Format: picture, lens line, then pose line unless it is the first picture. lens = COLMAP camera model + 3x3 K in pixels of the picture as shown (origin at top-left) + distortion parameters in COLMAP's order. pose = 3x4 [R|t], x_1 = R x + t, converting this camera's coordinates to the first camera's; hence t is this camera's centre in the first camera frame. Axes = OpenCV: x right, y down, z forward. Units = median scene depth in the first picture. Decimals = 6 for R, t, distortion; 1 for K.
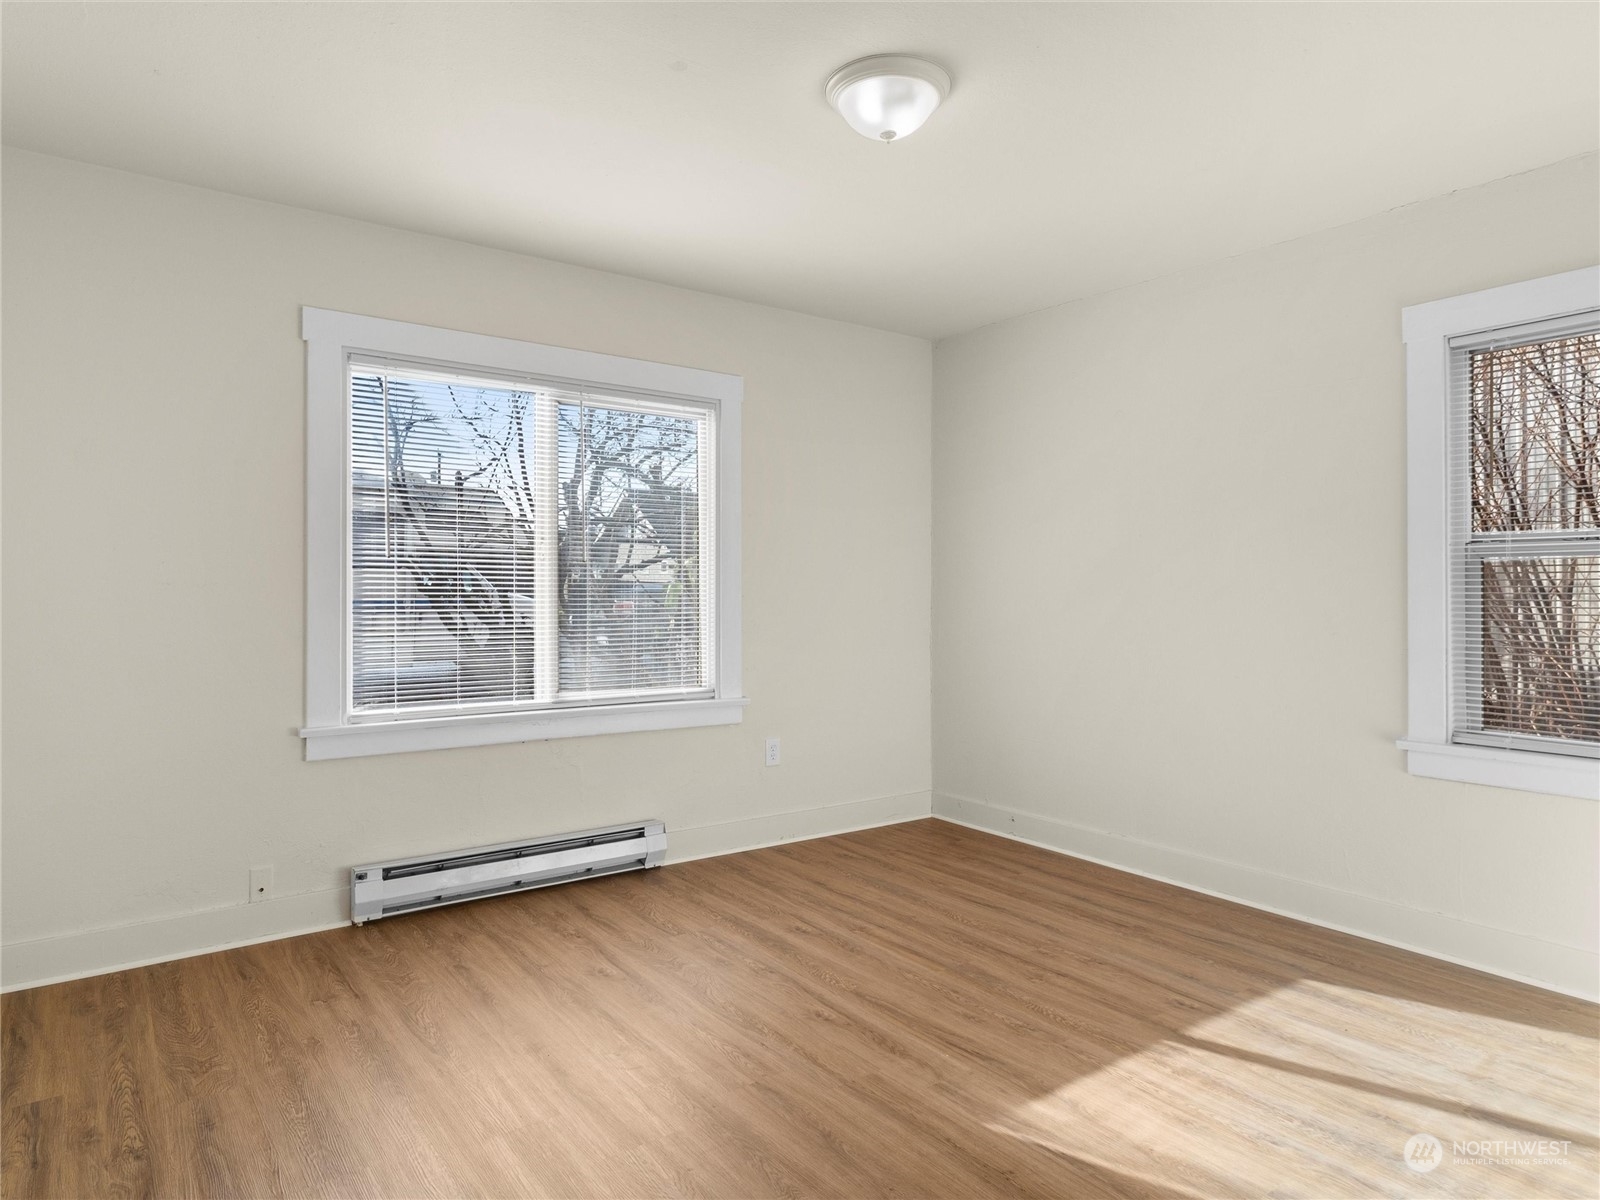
lens RADIAL K [[977.1, 0, 784.4], [0, 977.1, 583.1], [0, 0, 1]] dist [-0.000294, 0.002701]
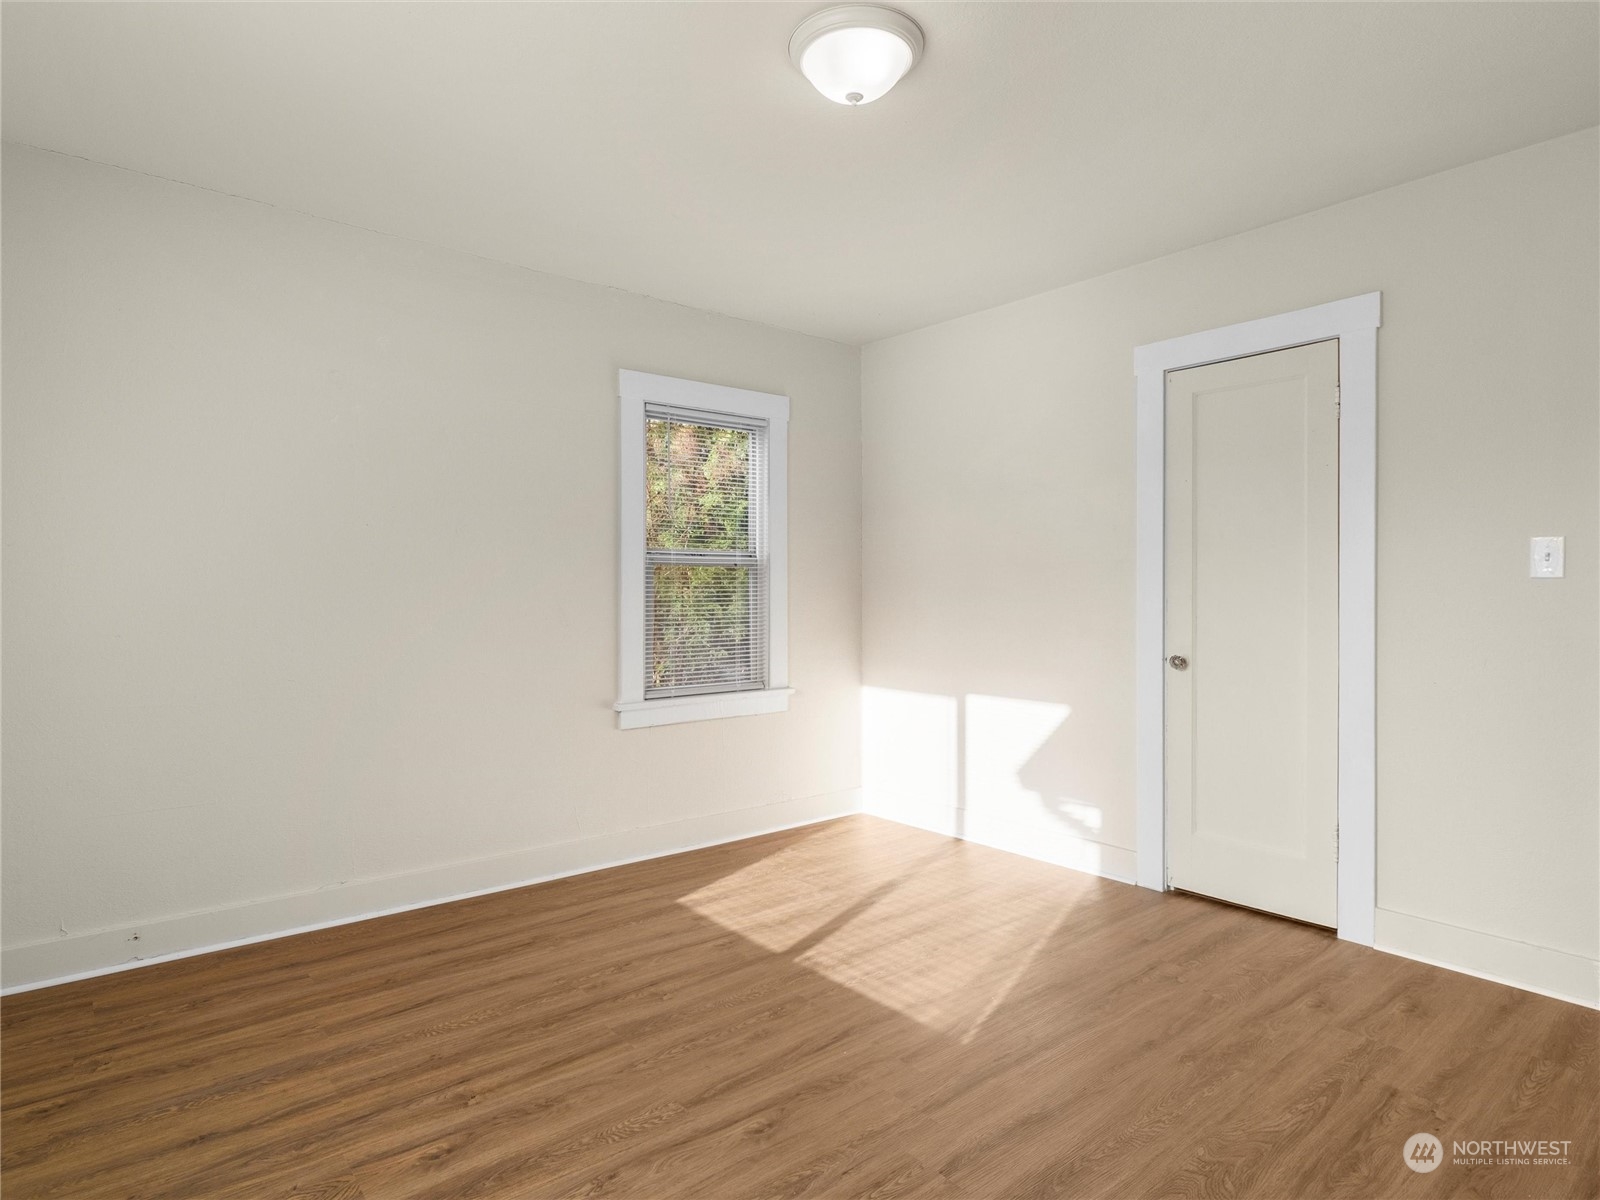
lens RADIAL K [[909.7, 0, 789.7], [0, 909.7, 588.4], [0, 0, 1]] dist [0.002134, 0.000559]
pose [[-0.074126, 0.000626, 0.997249, -0.679433], [-0.005012, 0.999987, -0.001001, 0.009625], [-0.997236, -0.005073, -0.074122, 1.013442]]
